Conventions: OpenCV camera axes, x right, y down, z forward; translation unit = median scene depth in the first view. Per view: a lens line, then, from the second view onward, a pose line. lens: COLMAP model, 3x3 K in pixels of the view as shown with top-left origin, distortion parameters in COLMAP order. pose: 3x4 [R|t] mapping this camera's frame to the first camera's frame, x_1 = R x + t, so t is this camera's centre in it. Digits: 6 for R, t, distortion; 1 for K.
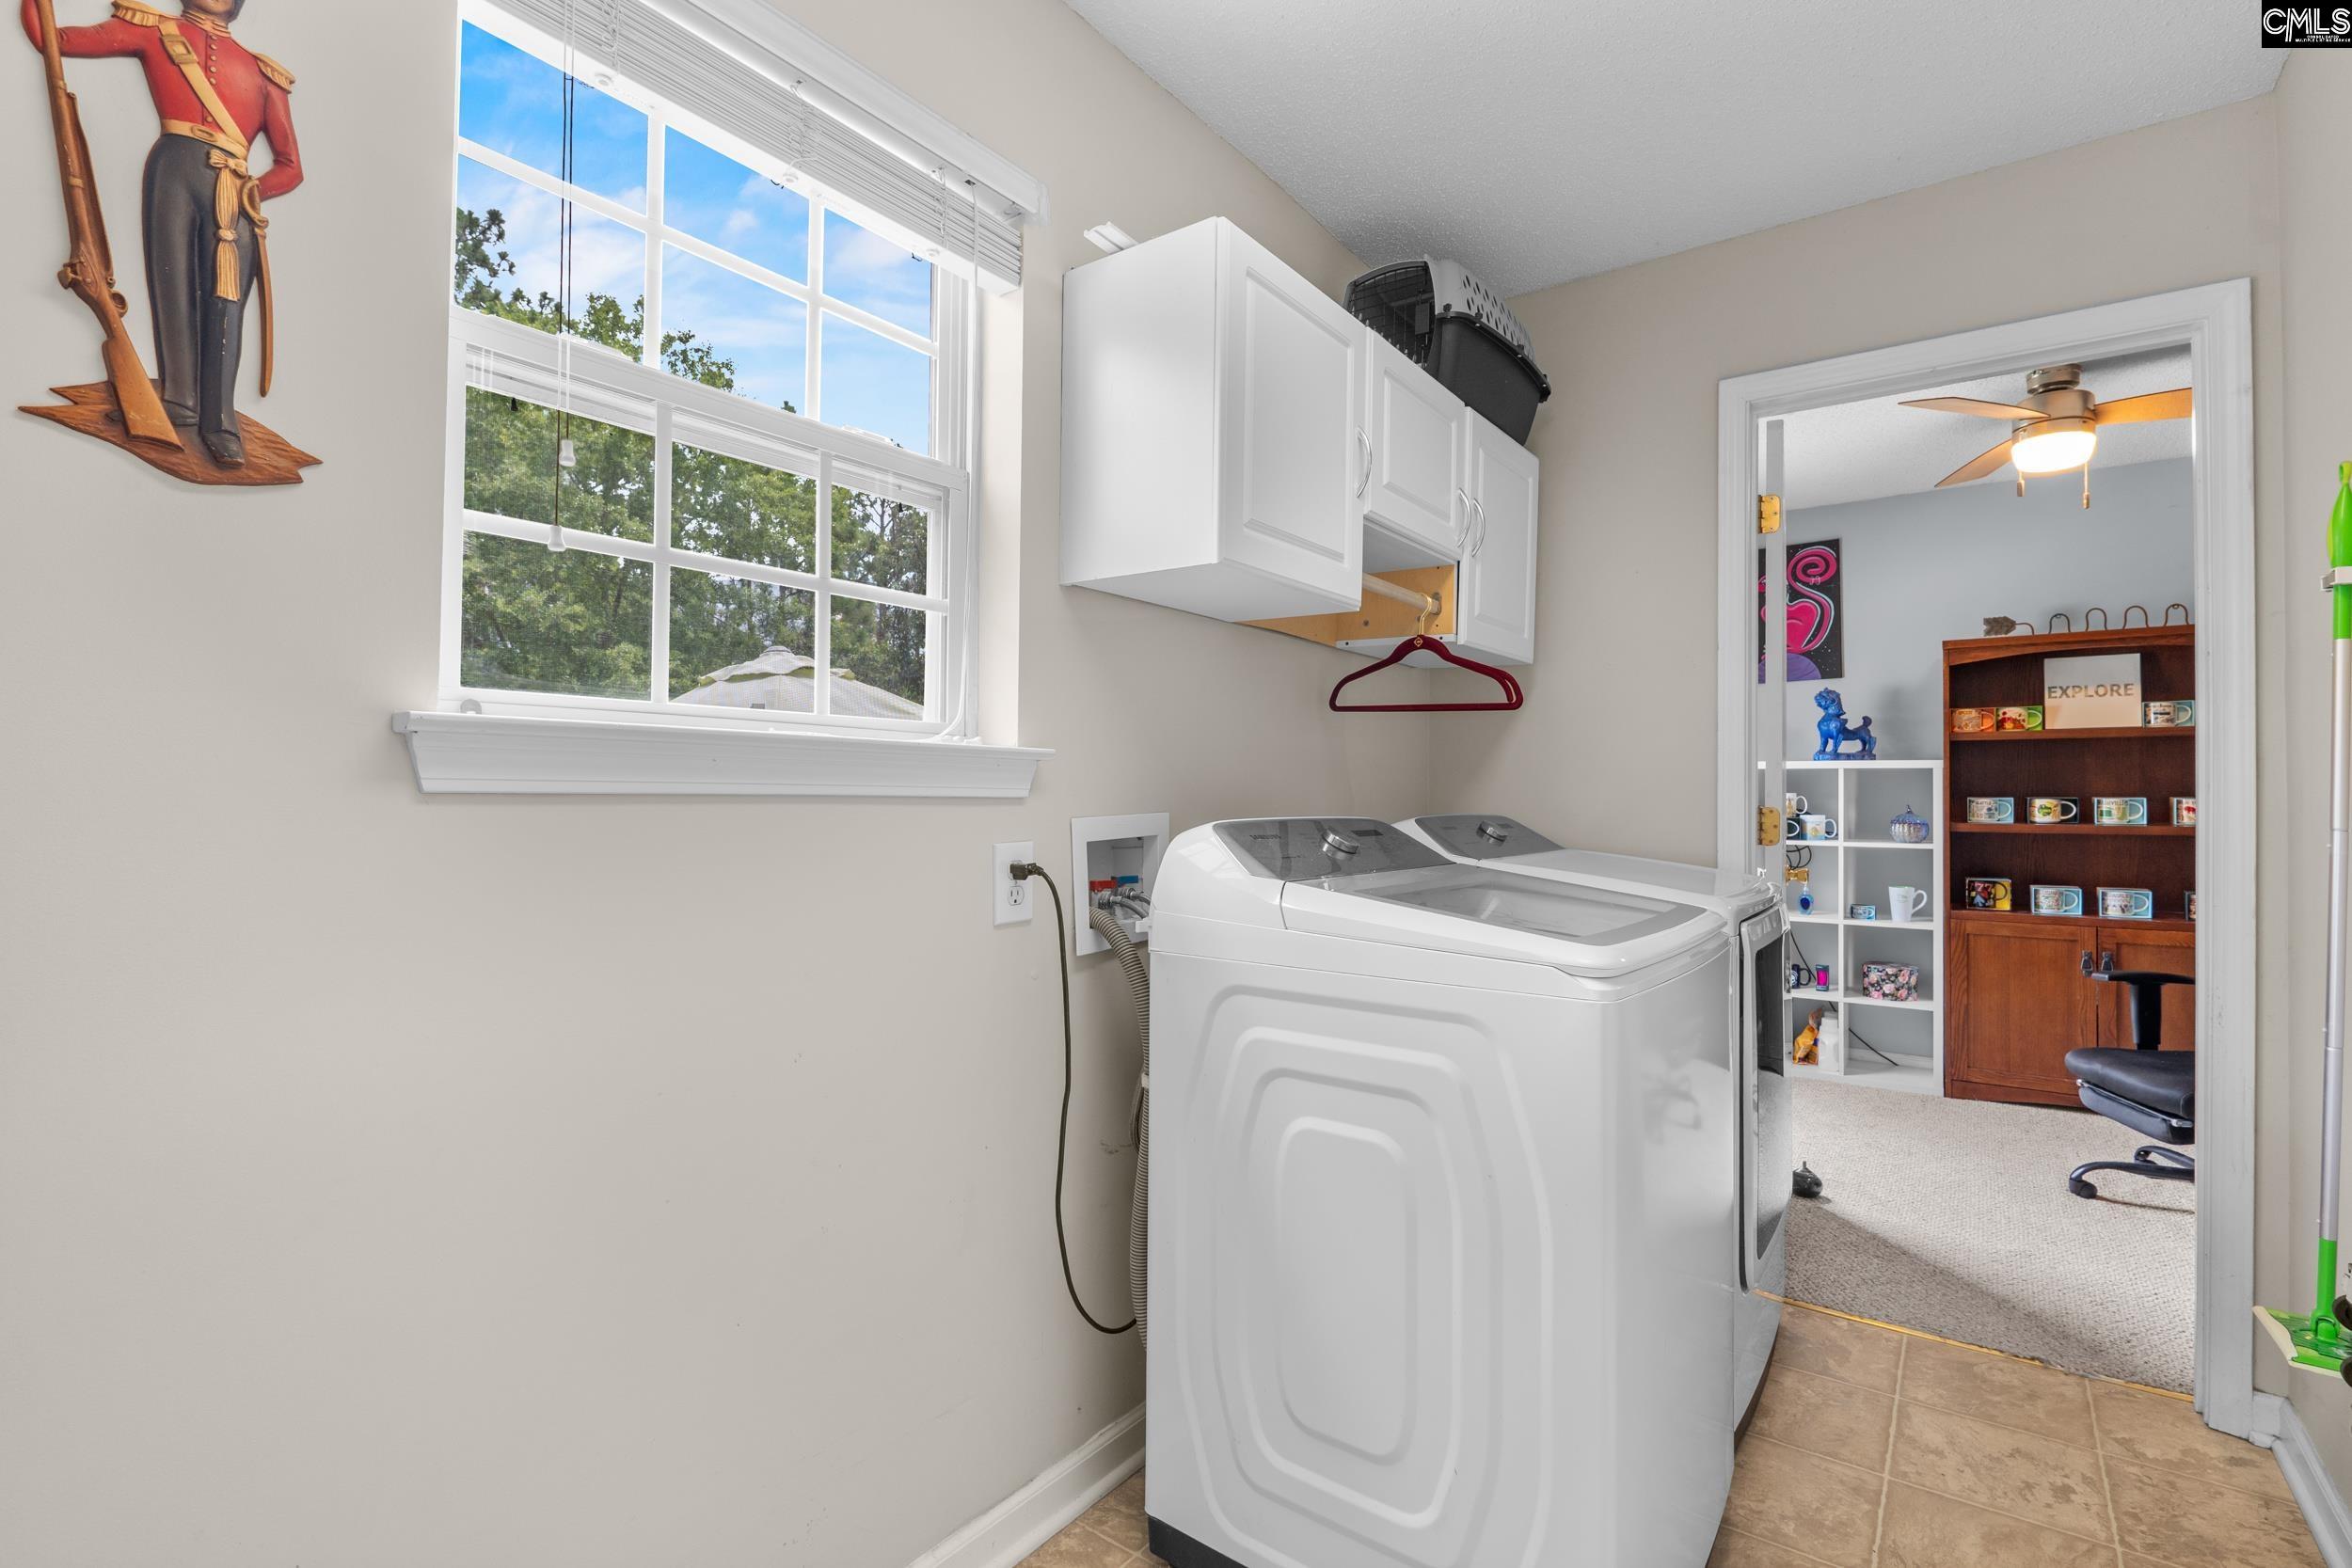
lens RADIAL K [[1082.9, 0, 1179.4], [0, 1082.9, 782.0], [0, 0, 1]] dist [-0.002142, -0.001167]
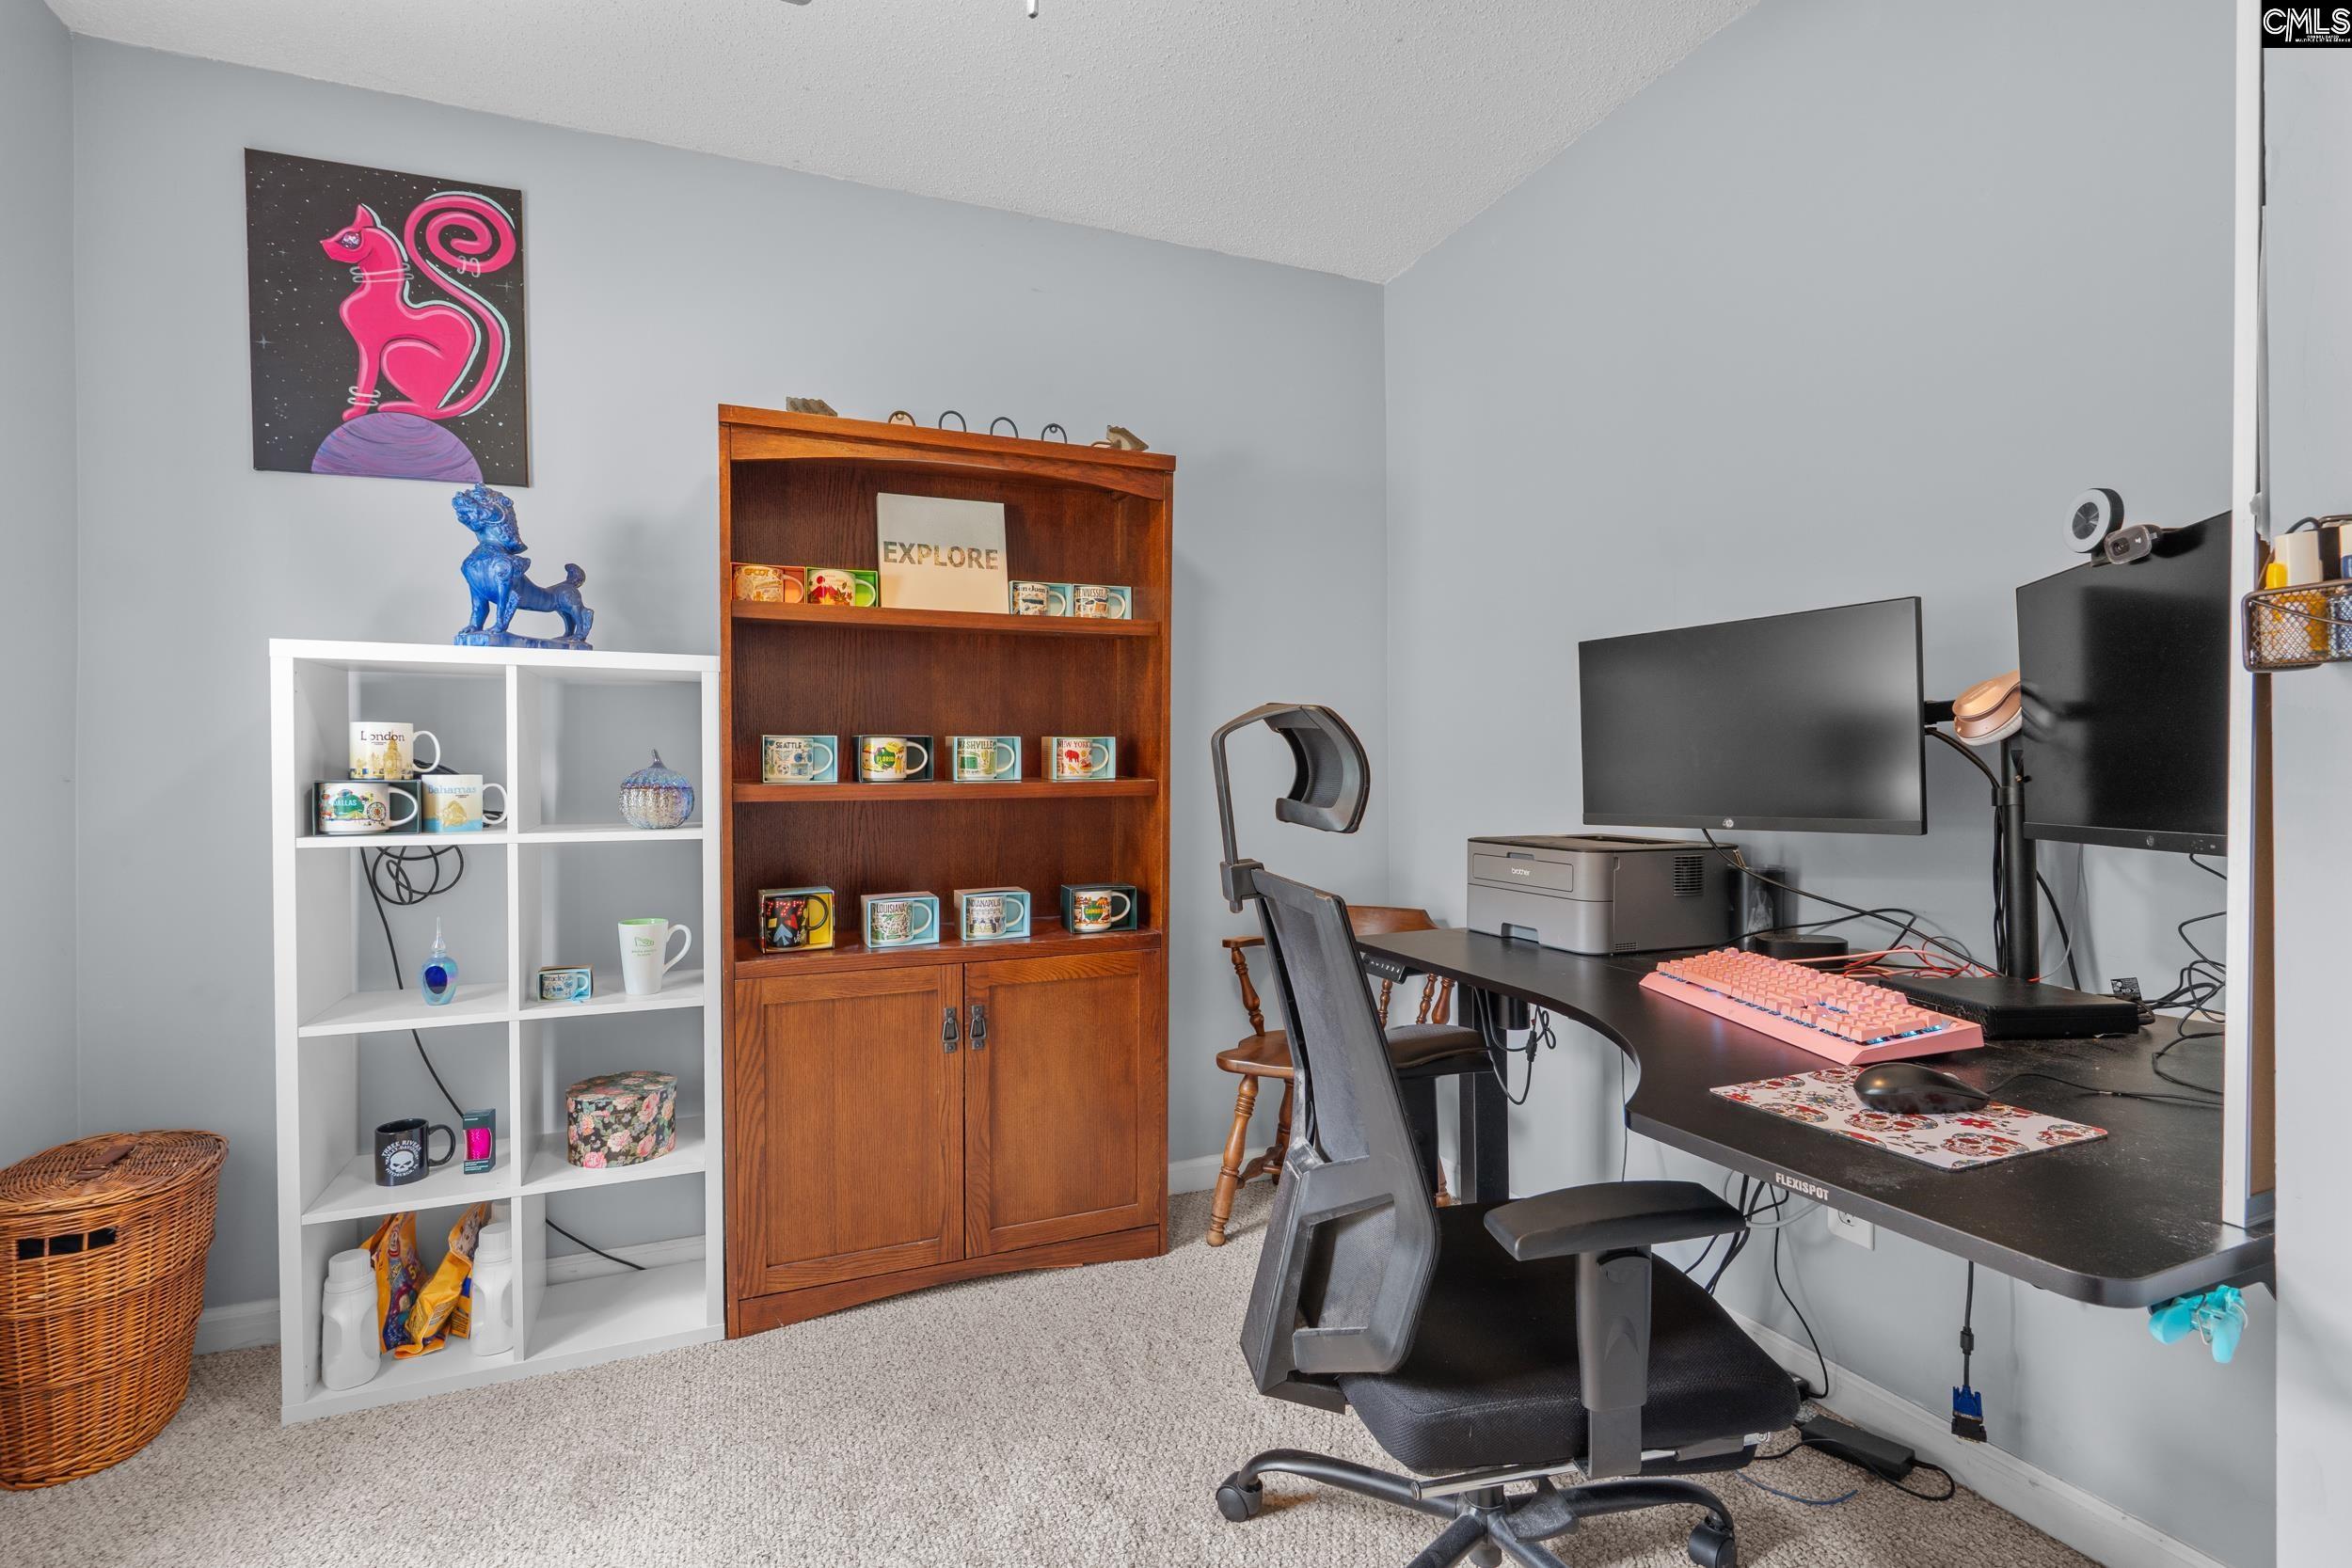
lens RADIAL K [[1082.9, 0, 1179.4], [0, 1082.9, 782.0], [0, 0, 1]] dist [-0.002142, -0.001167]
pose [[0.518476, -0.012333, 0.855003, 0.385217], [-0.001853, 0.999877, 0.015546, 0.027725], [-0.855090, -0.009644, 0.518390, 0.554330]]
